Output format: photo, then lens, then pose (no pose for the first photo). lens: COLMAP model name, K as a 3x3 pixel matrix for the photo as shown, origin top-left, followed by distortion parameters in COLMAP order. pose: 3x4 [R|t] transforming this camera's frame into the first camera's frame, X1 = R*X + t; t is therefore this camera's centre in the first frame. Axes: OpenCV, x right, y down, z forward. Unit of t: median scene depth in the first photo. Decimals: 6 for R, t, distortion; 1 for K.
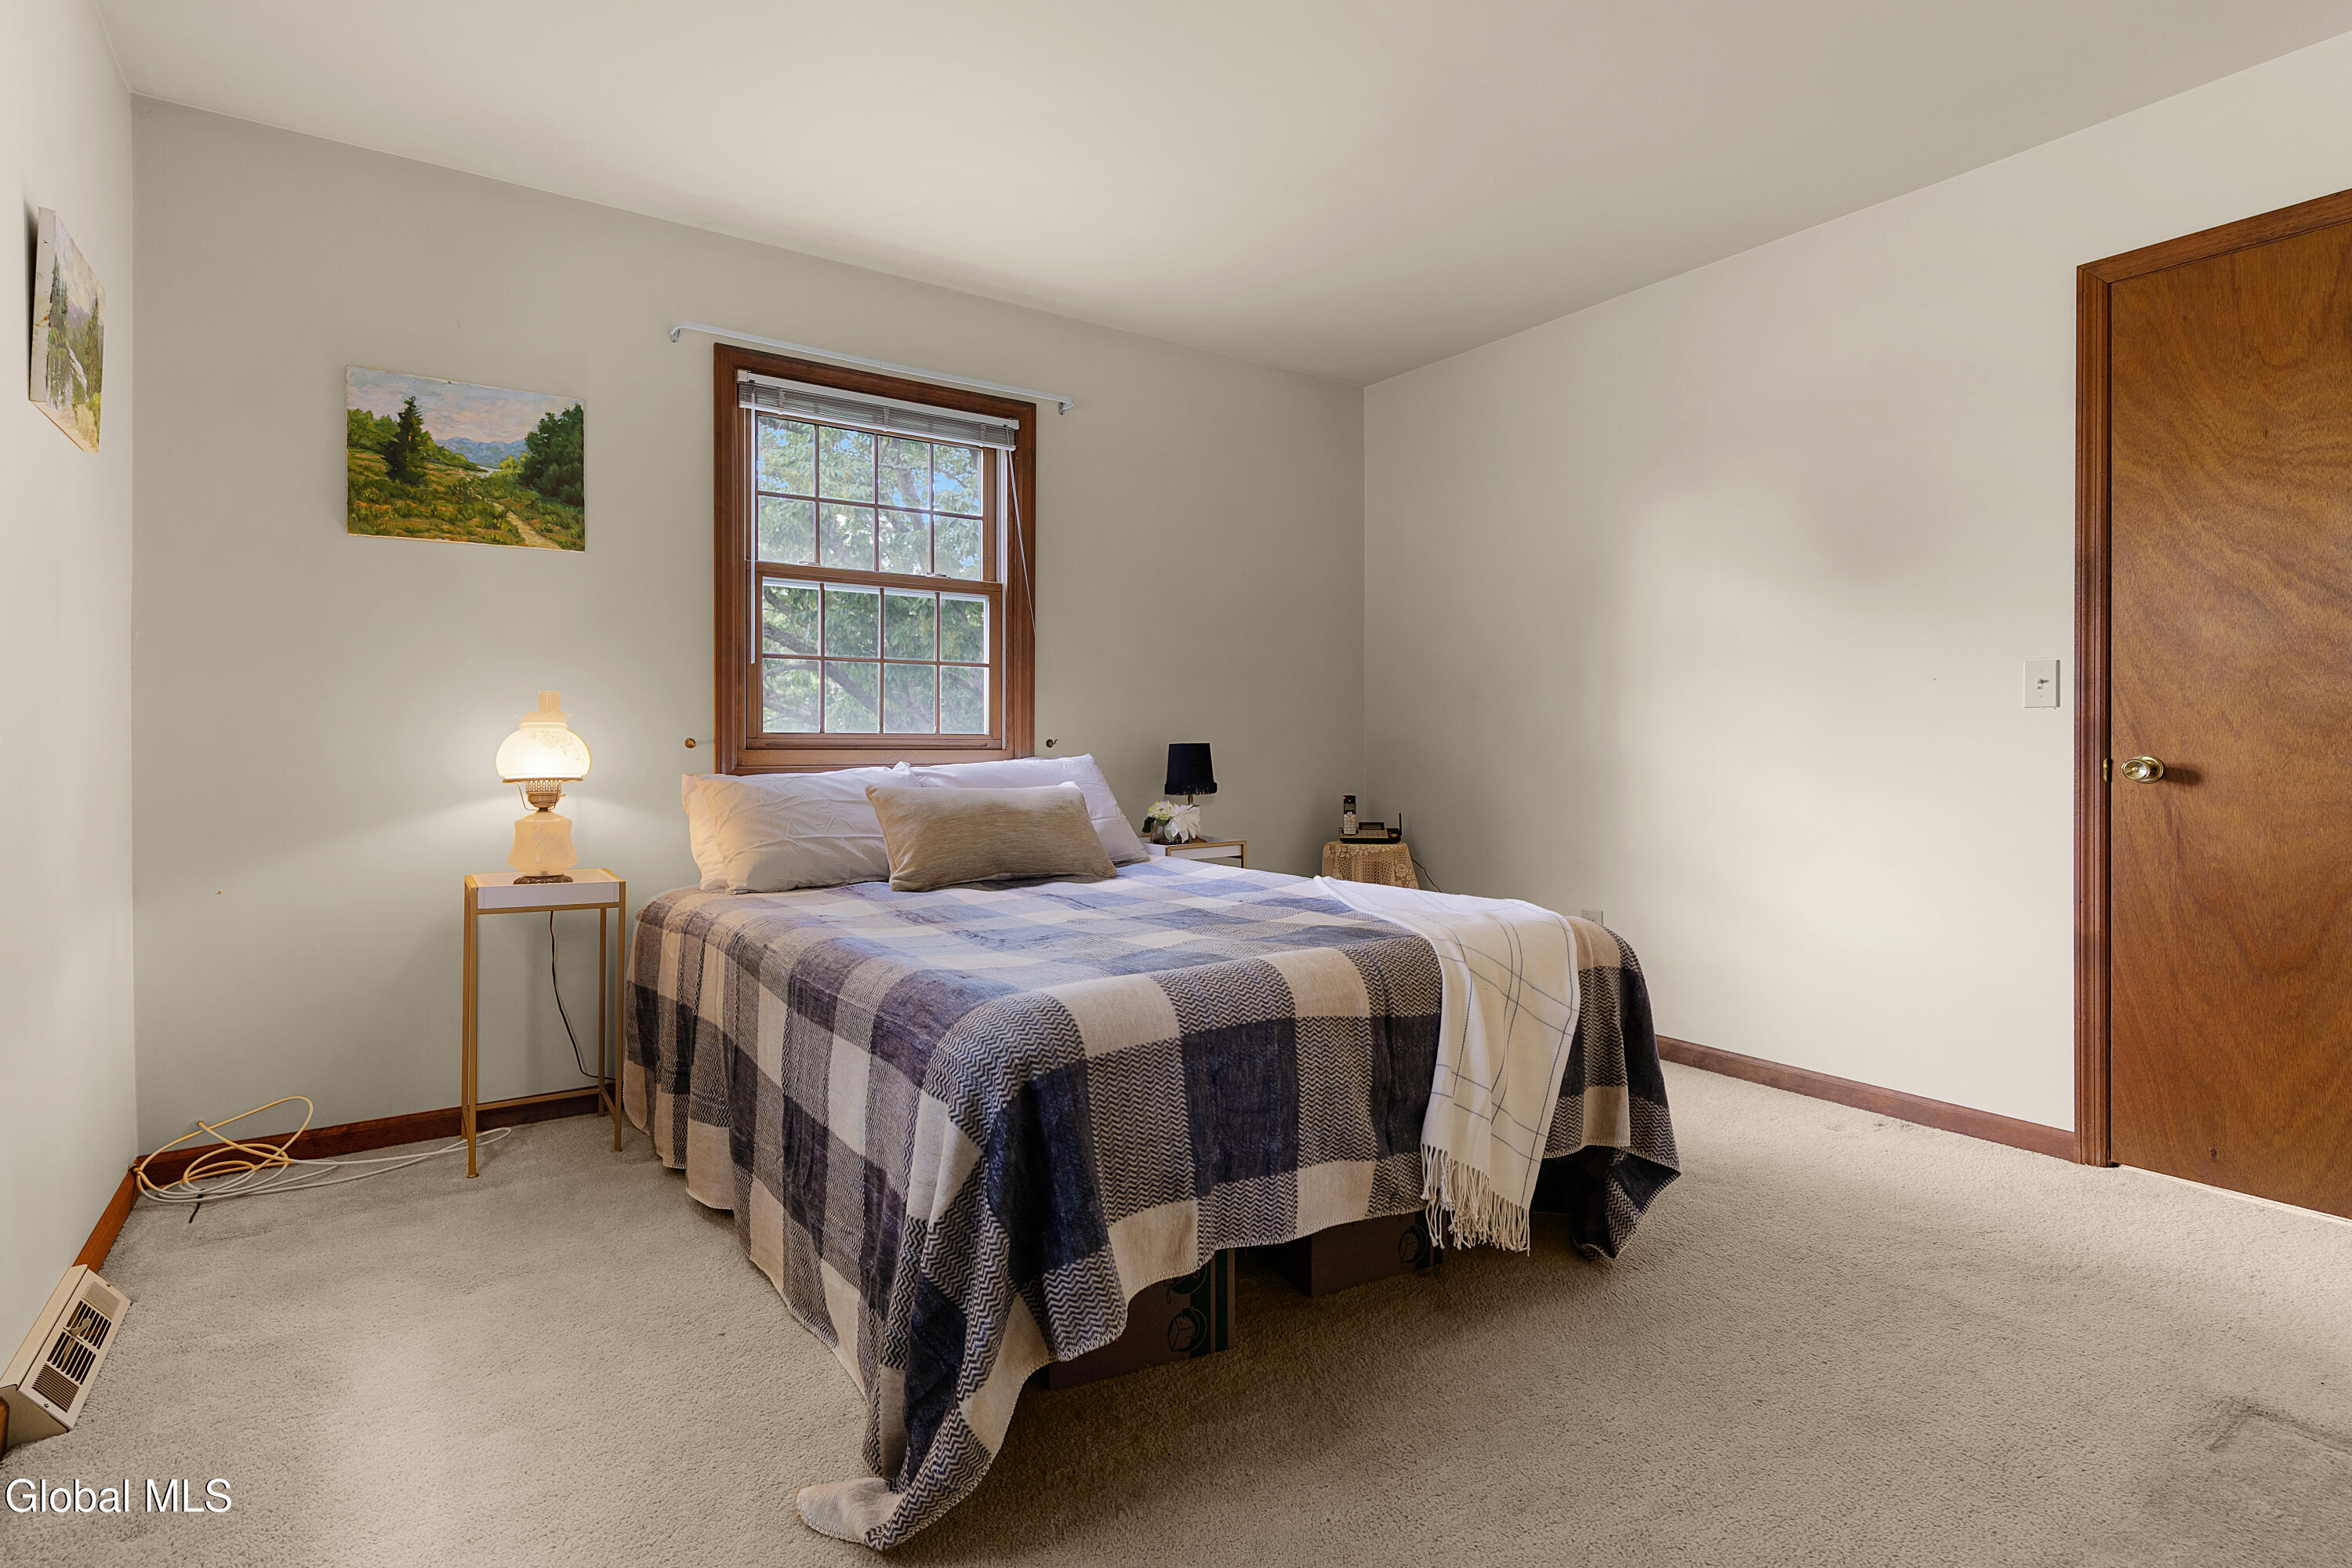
lens RADIAL K [[1133.7, 0, 1176.0], [0, 1133.7, 784.0], [0, 0, 1]] dist [0.002862, -0.001214]
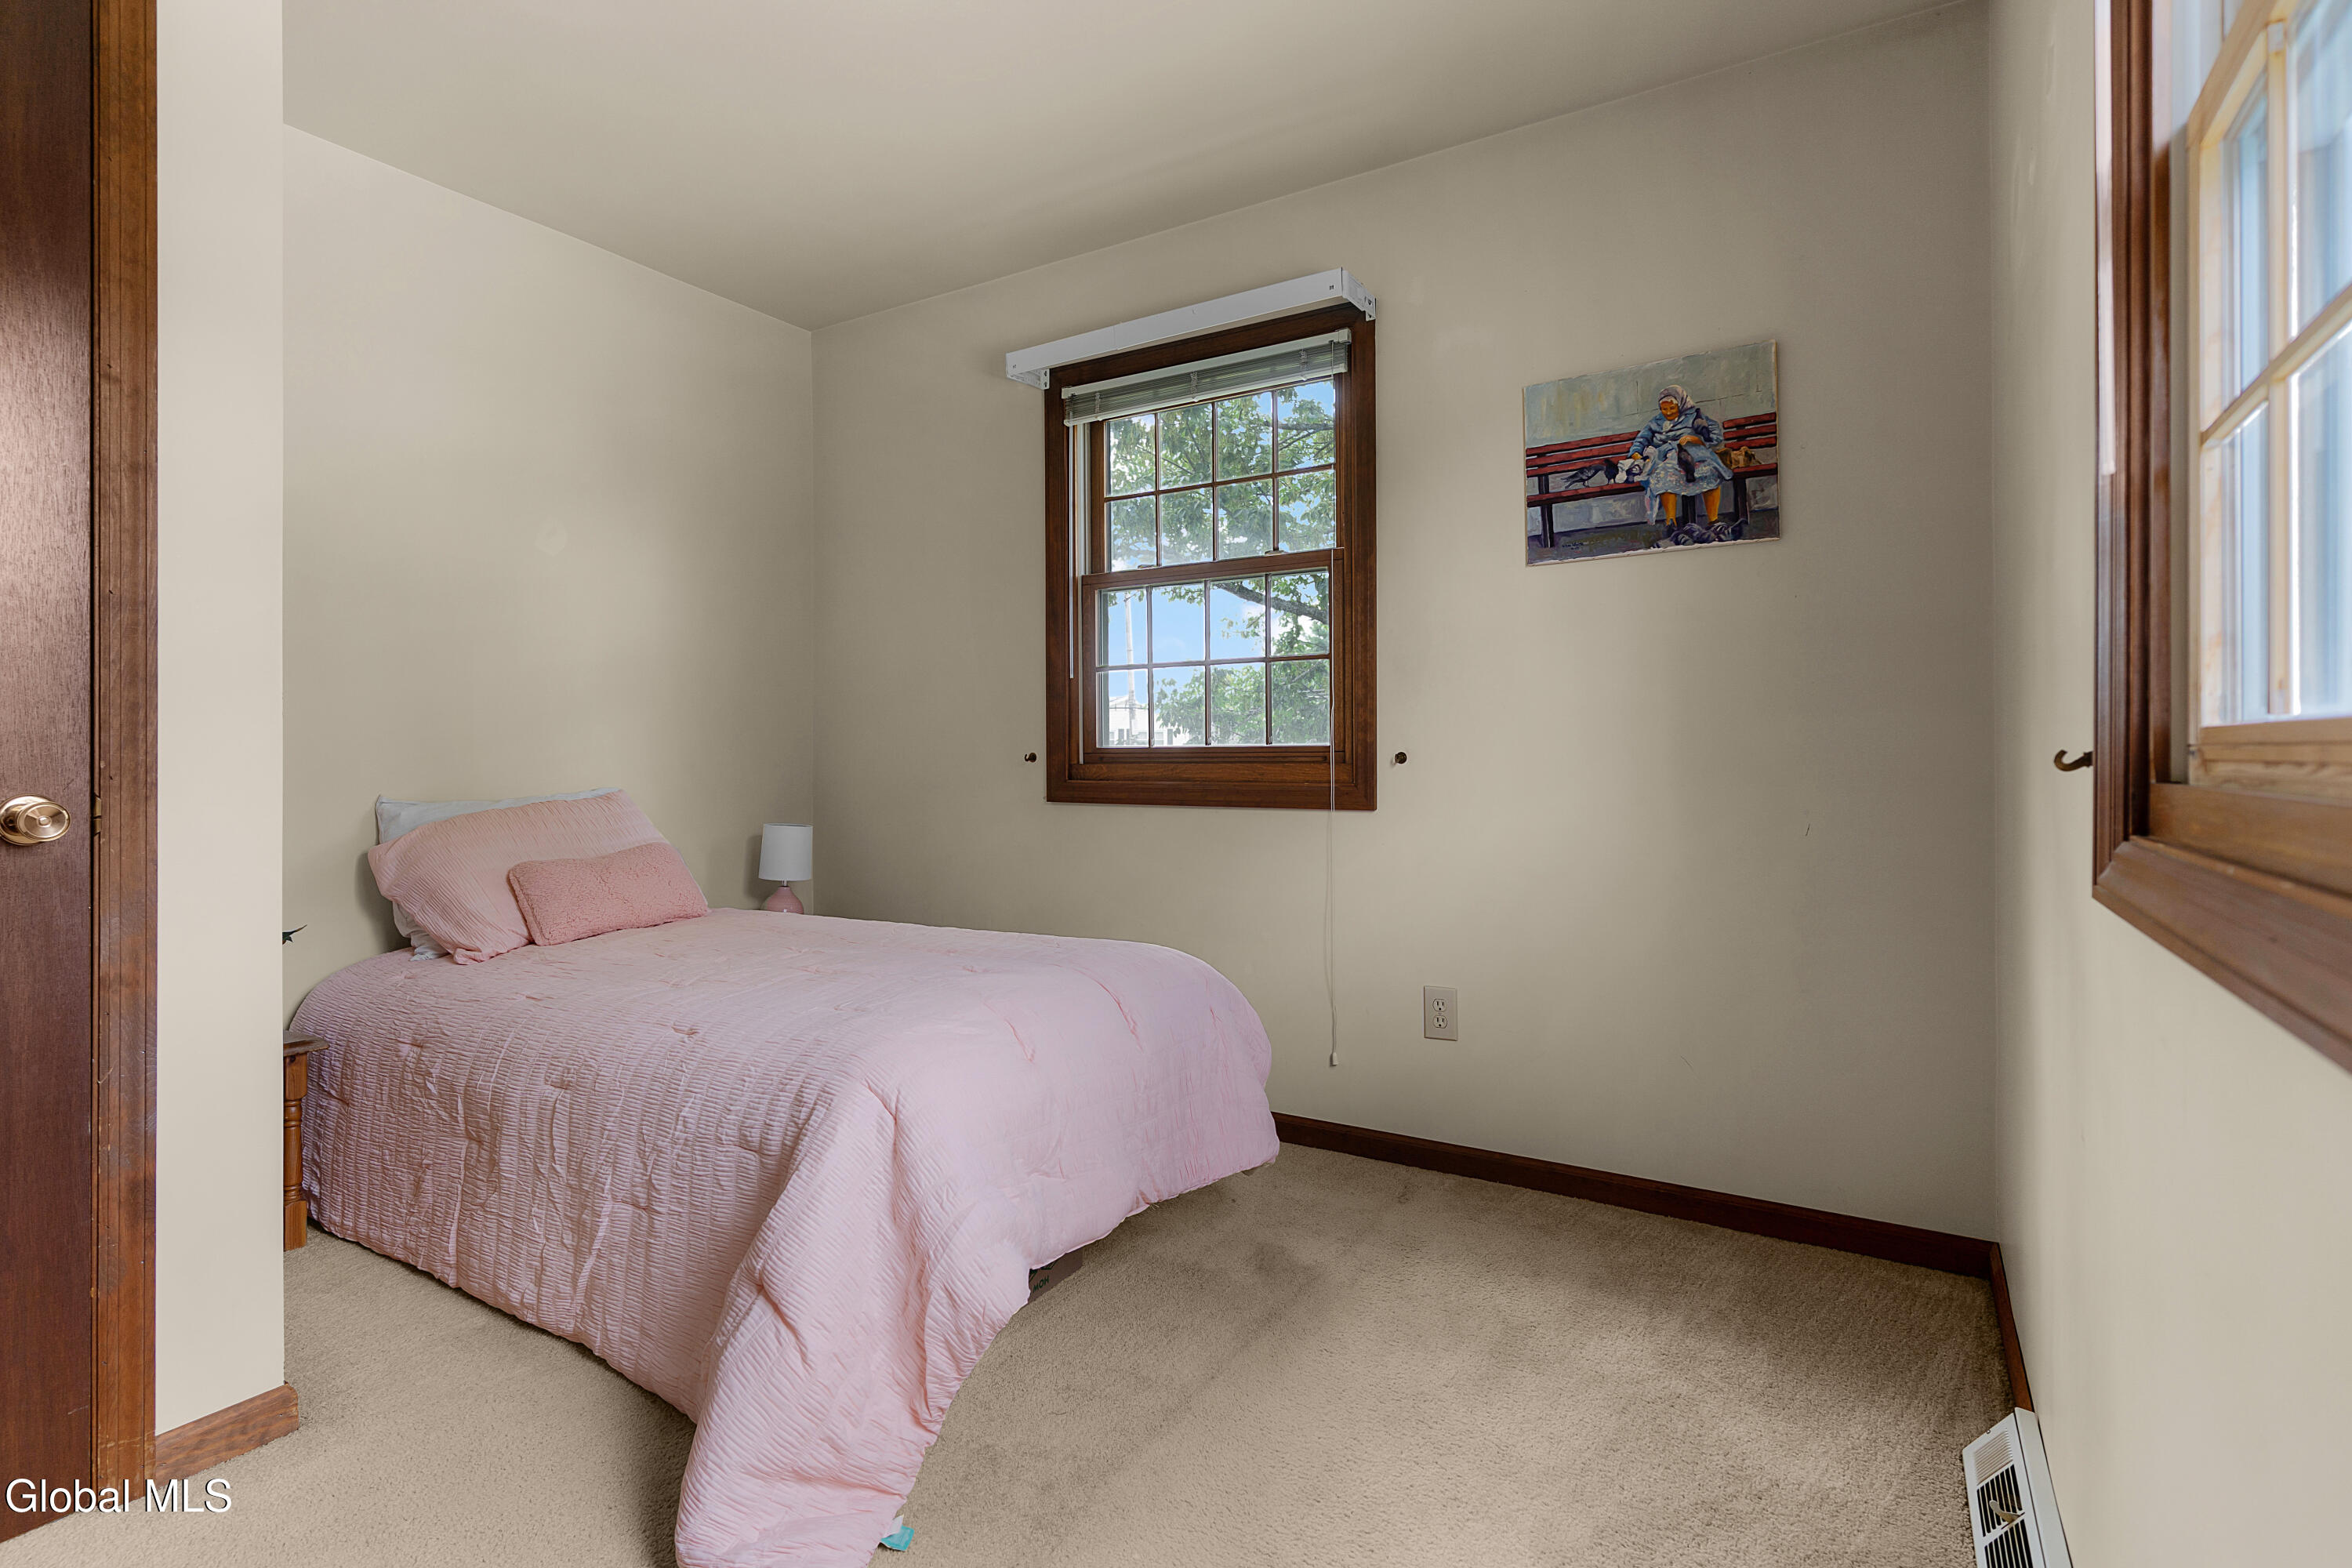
lens RADIAL K [[1133.7, 0, 1176.0], [0, 1133.7, 784.0], [0, 0, 1]] dist [0.002862, -0.001214]
pose [[0.400590, 0.026478, -0.915875, 0.547604], [-0.034456, 0.999311, 0.013819, -0.028569], [0.915609, 0.026021, 0.401226, 0.649693]]
